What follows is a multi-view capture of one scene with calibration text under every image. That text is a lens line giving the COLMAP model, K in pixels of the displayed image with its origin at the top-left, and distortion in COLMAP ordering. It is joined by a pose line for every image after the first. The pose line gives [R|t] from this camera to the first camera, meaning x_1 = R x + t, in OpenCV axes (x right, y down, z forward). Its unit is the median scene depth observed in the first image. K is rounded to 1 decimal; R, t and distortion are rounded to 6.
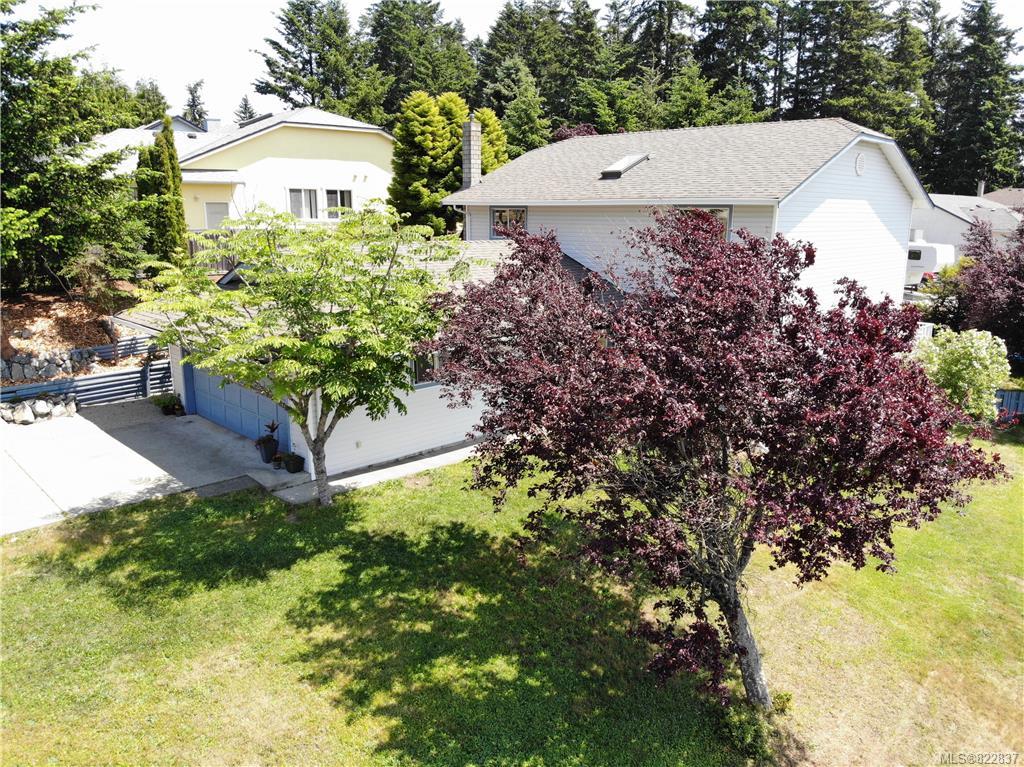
lens RADIAL K [[751.8, 0, 530.0], [0, 751.8, 383.2], [0, 0, 1]] dist [0.024485, -0.117669]
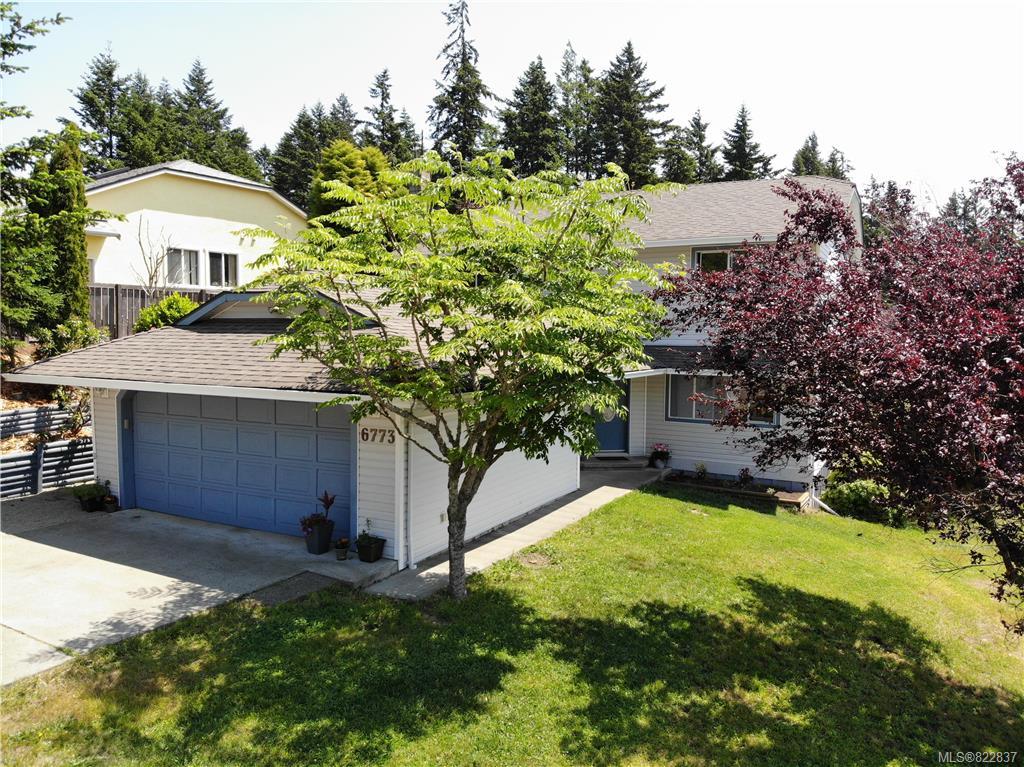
lens RADIAL K [[751.8, 0, 530.0], [0, 751.8, 383.2], [0, 0, 1]] dist [0.024485, -0.117669]
pose [[0.956494, -0.023519, 0.290801, -0.267735], [0.067093, 0.987763, -0.140792, 0.045215], [-0.283932, 0.154178, 0.946368, 0.193029]]
